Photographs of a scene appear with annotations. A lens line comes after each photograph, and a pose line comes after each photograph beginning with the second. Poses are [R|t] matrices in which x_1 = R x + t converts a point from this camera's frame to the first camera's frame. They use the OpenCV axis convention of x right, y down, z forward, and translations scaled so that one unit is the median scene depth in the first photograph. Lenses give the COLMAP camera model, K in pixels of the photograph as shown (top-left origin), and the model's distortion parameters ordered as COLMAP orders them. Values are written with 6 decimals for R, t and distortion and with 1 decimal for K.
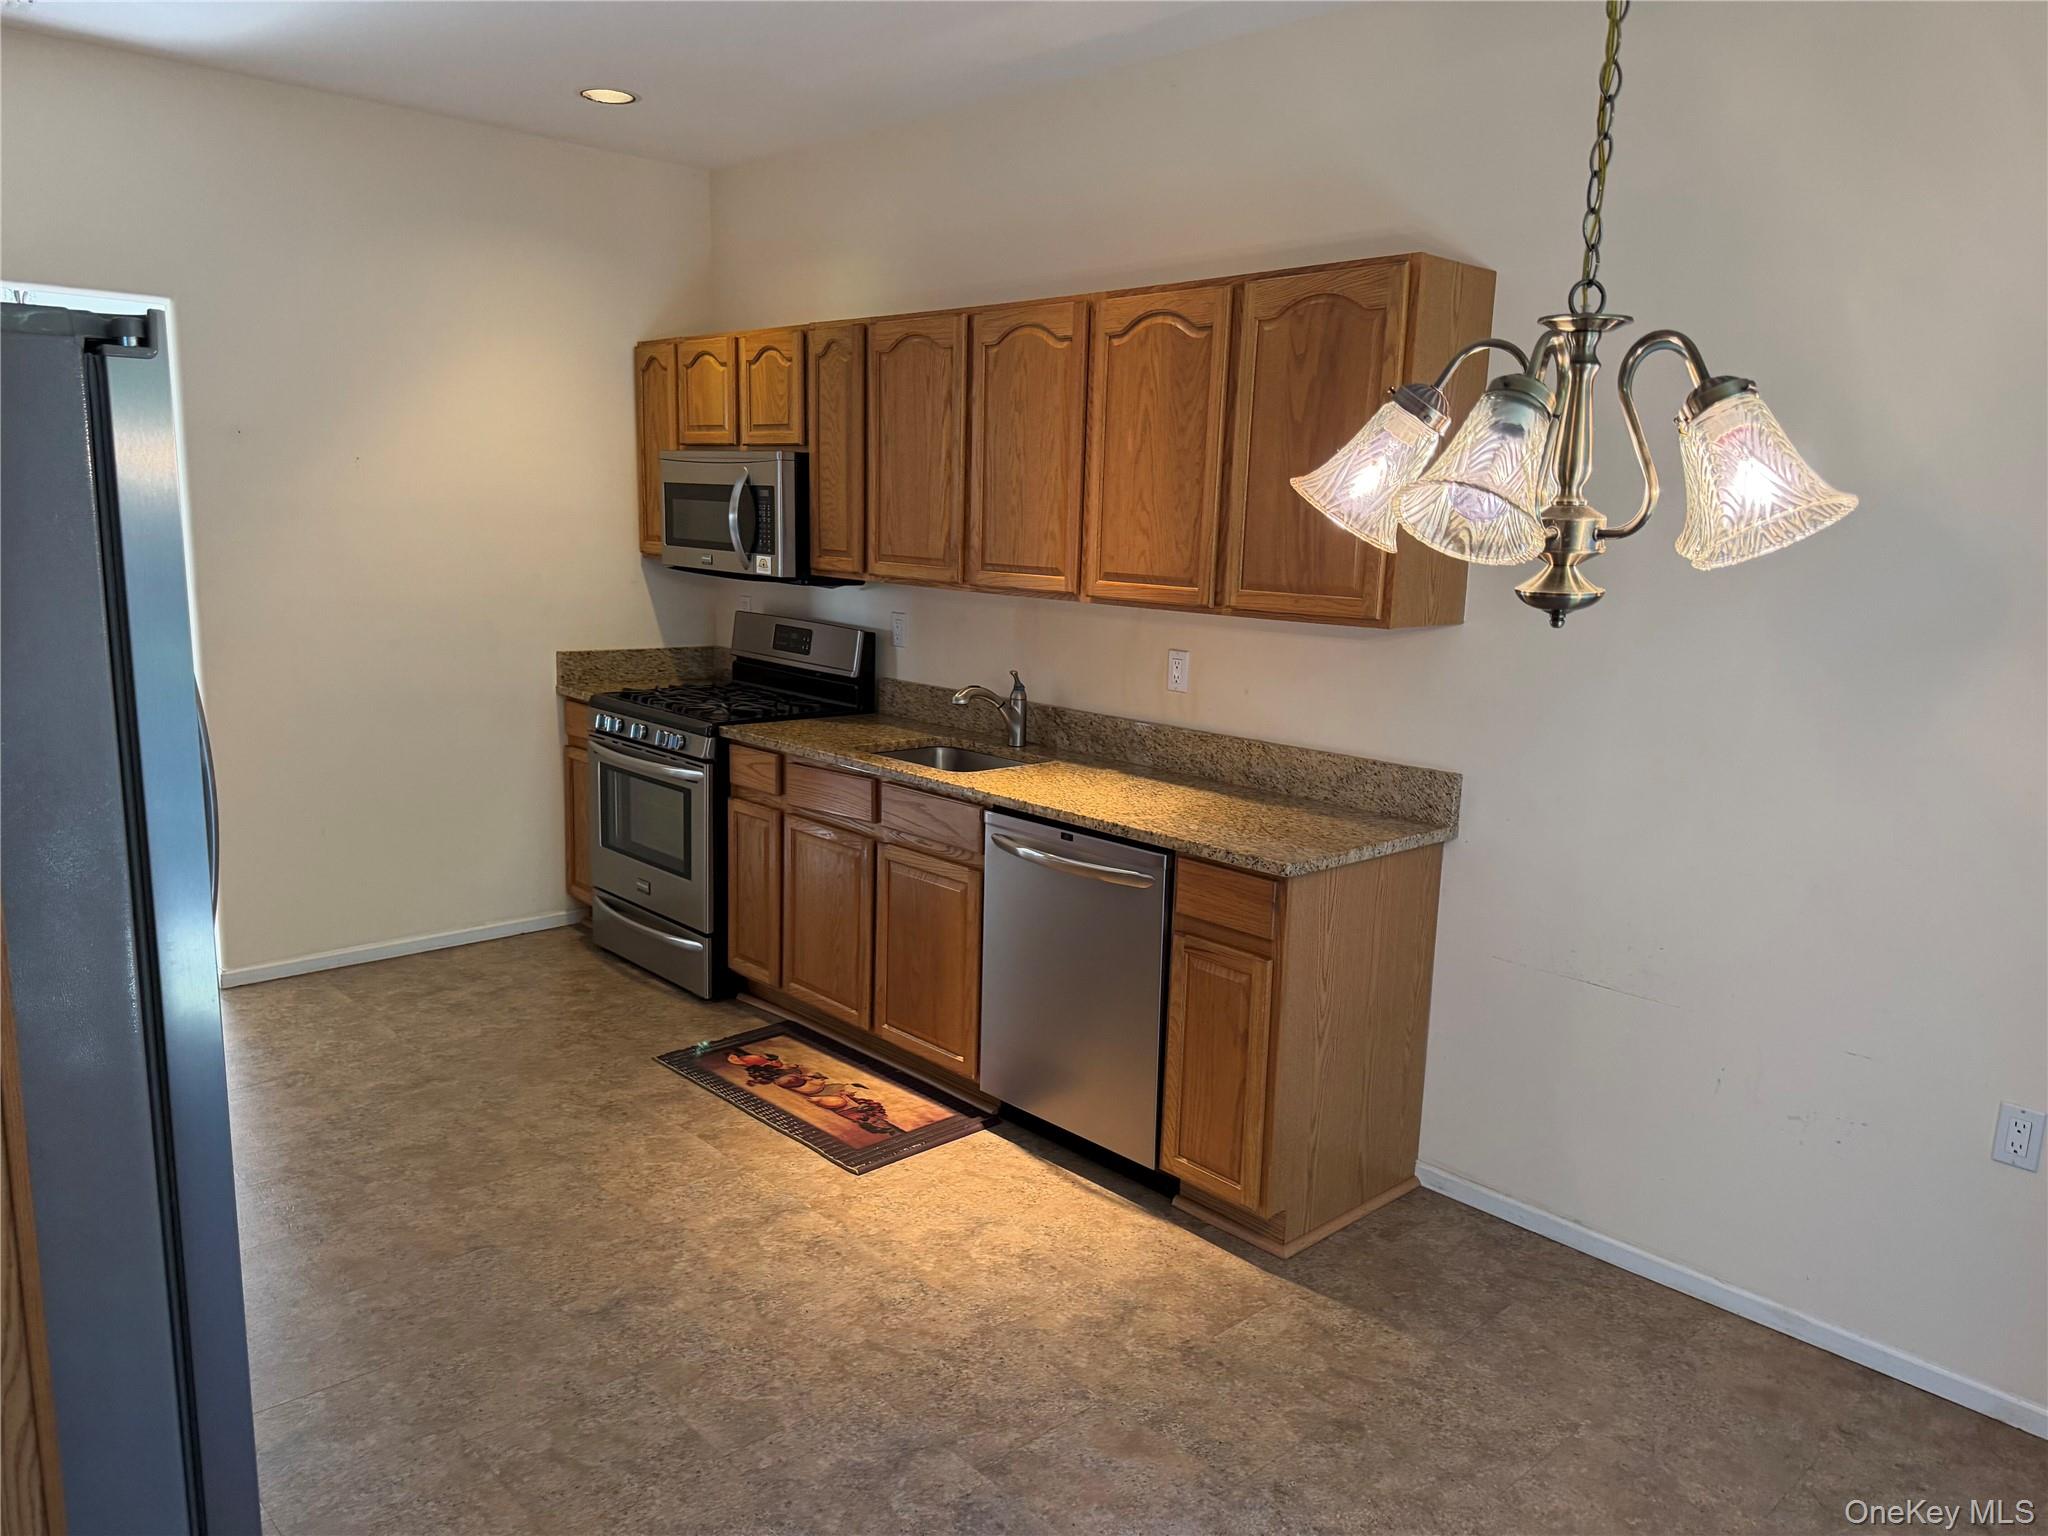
lens RADIAL K [[1417.9, 0, 1031.7], [0, 1417.9, 787.7], [0, 0, 1]] dist [0.024404, -0.015231]
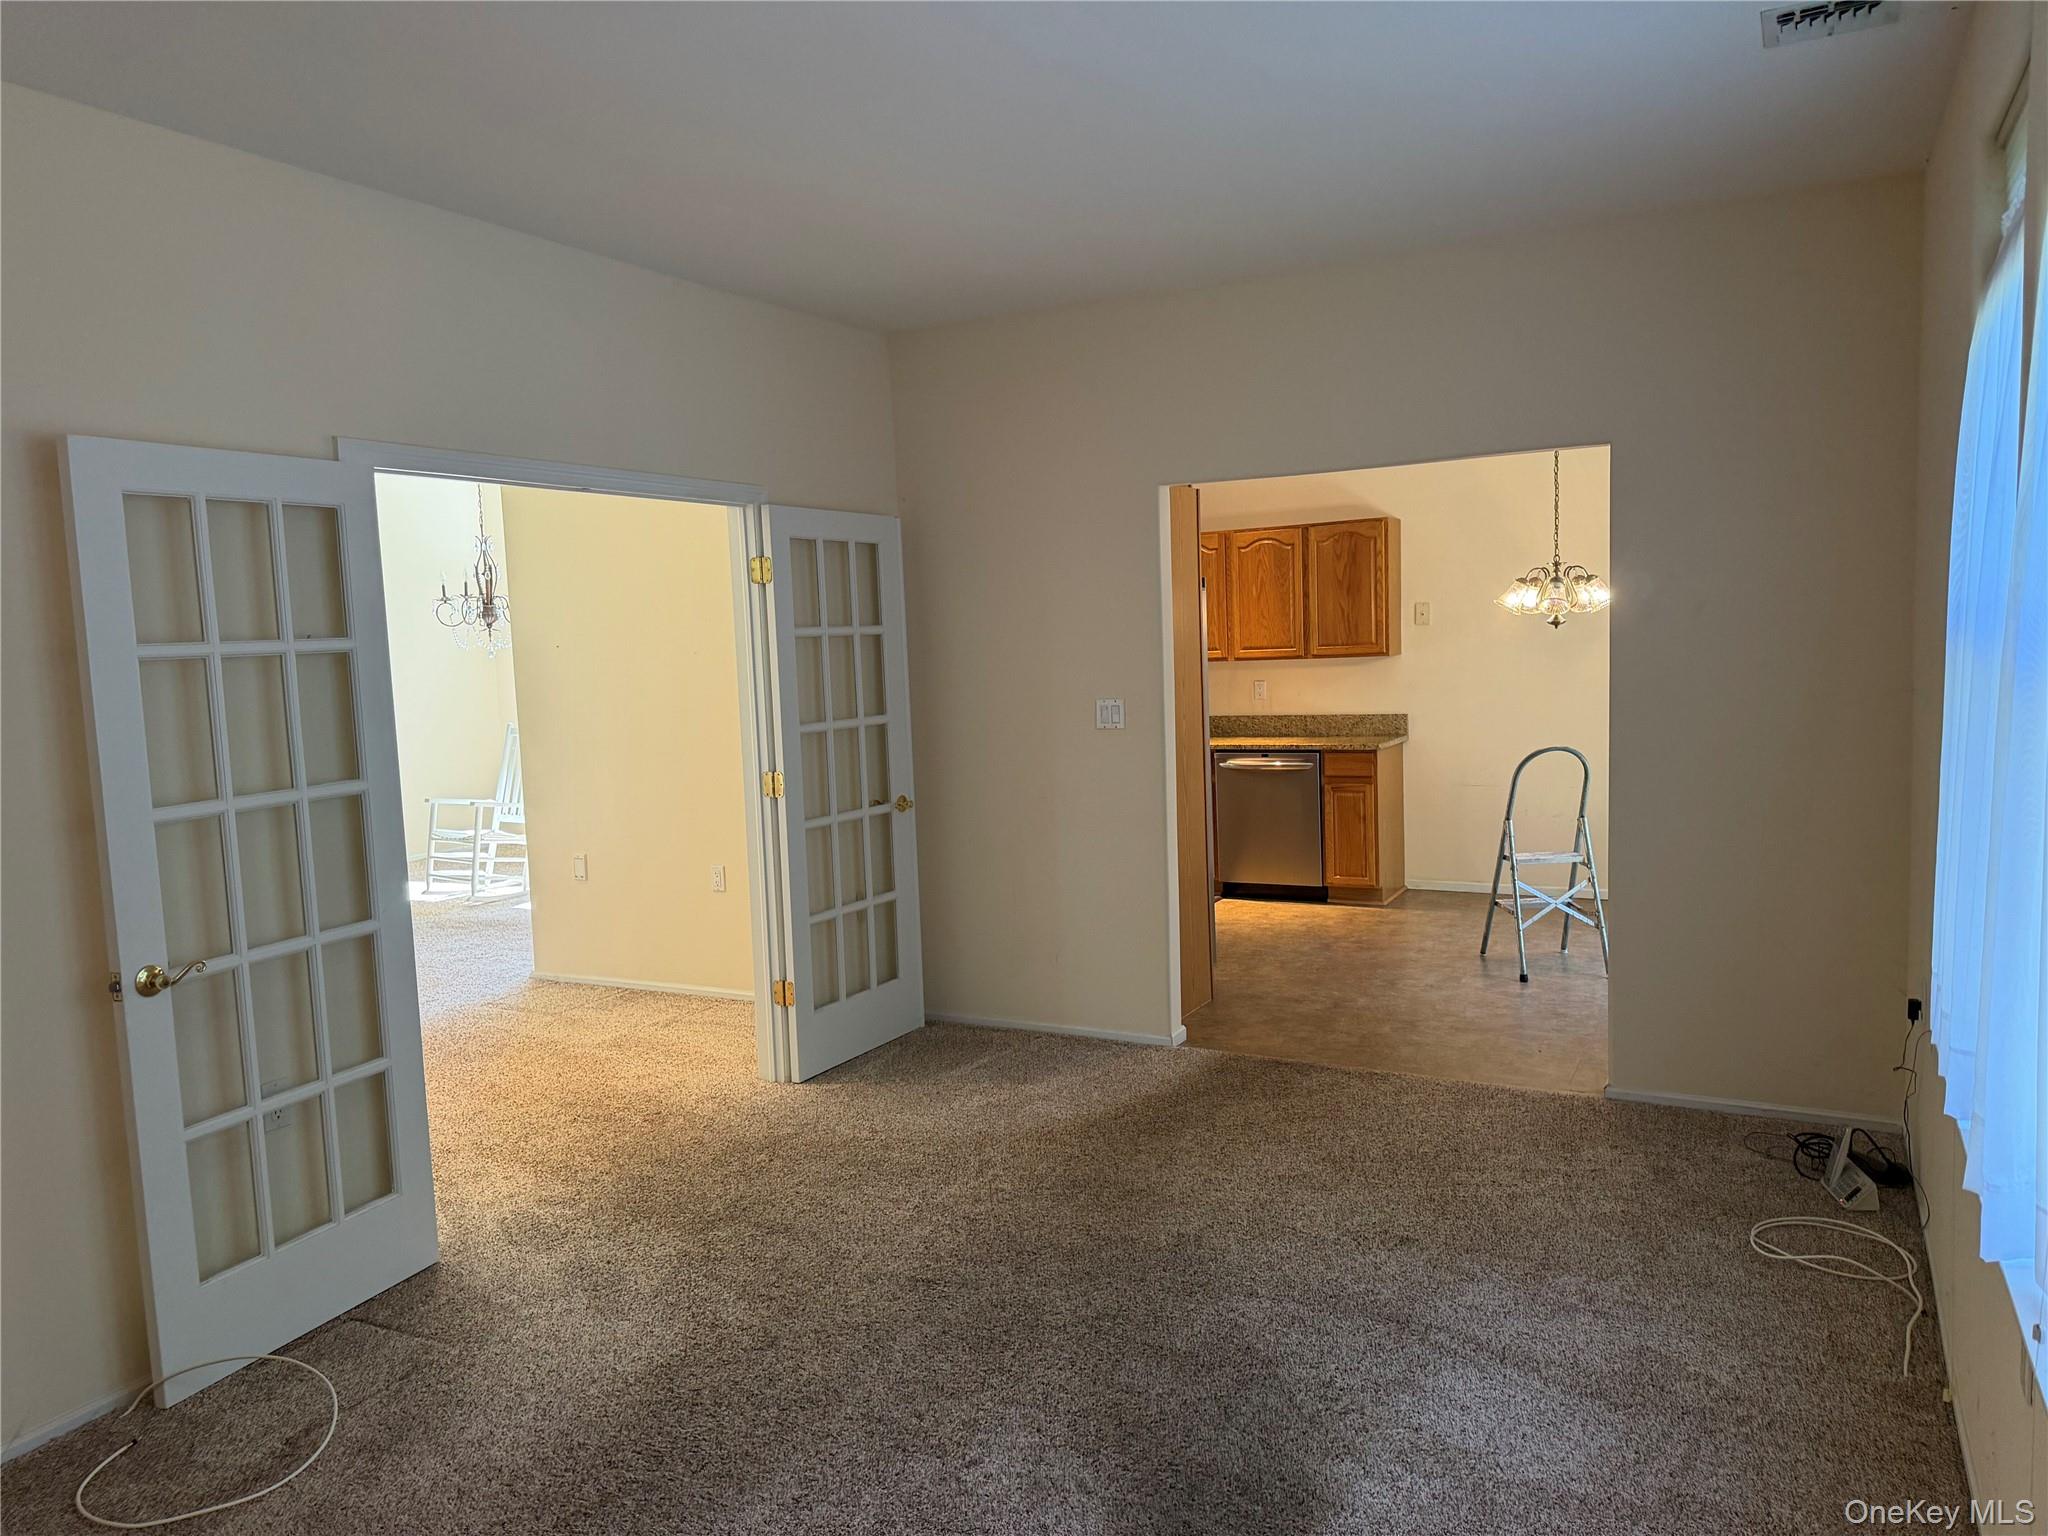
lens RADIAL K [[1417.9, 0, 1033.0], [0, 1417.9, 766.9], [0, 0, 1]] dist [0.024404, -0.015231]
pose [[0.934763, -0.096440, 0.341932, -1.117497], [0.131023, 0.988189, -0.079475, 0.185890], [-0.330229, 0.119092, 0.936358, -1.057424]]
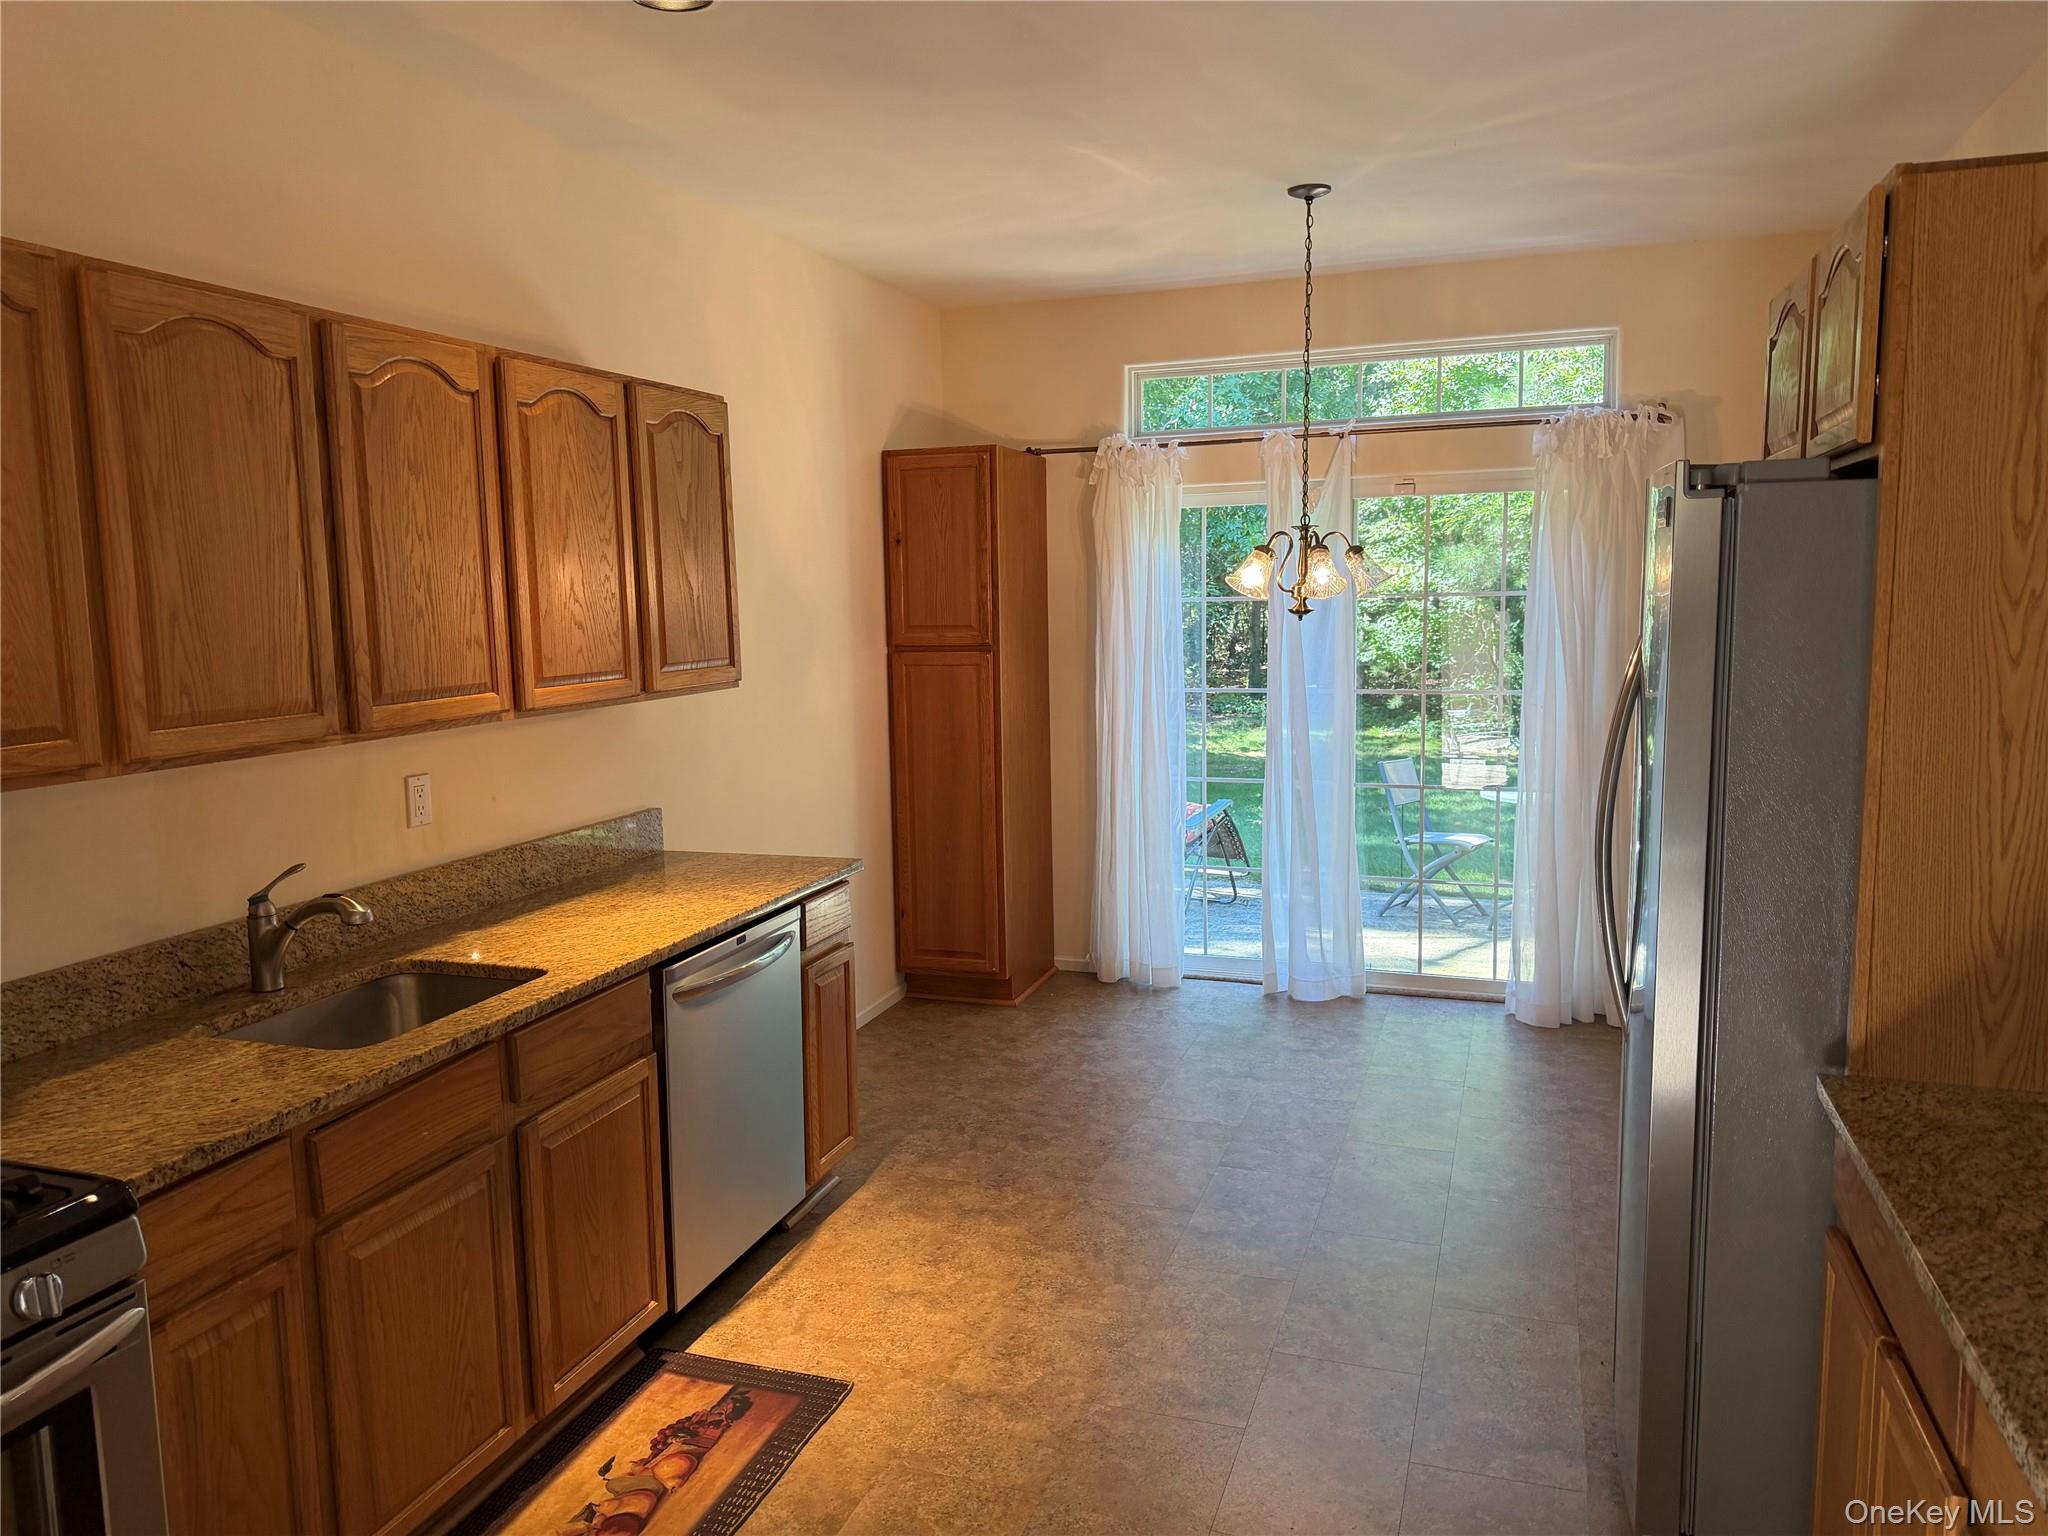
lens RADIAL K [[1417.9, 0, 1031.8], [0, 1417.9, 754.6], [0, 0, 1]] dist [0.024404, -0.015231]
pose [[-0.460921, -0.126274, 0.878412, -0.868755], [0.178100, 0.956525, 0.230956, -0.263311], [-0.869386, 0.262898, -0.418392, 1.162280]]
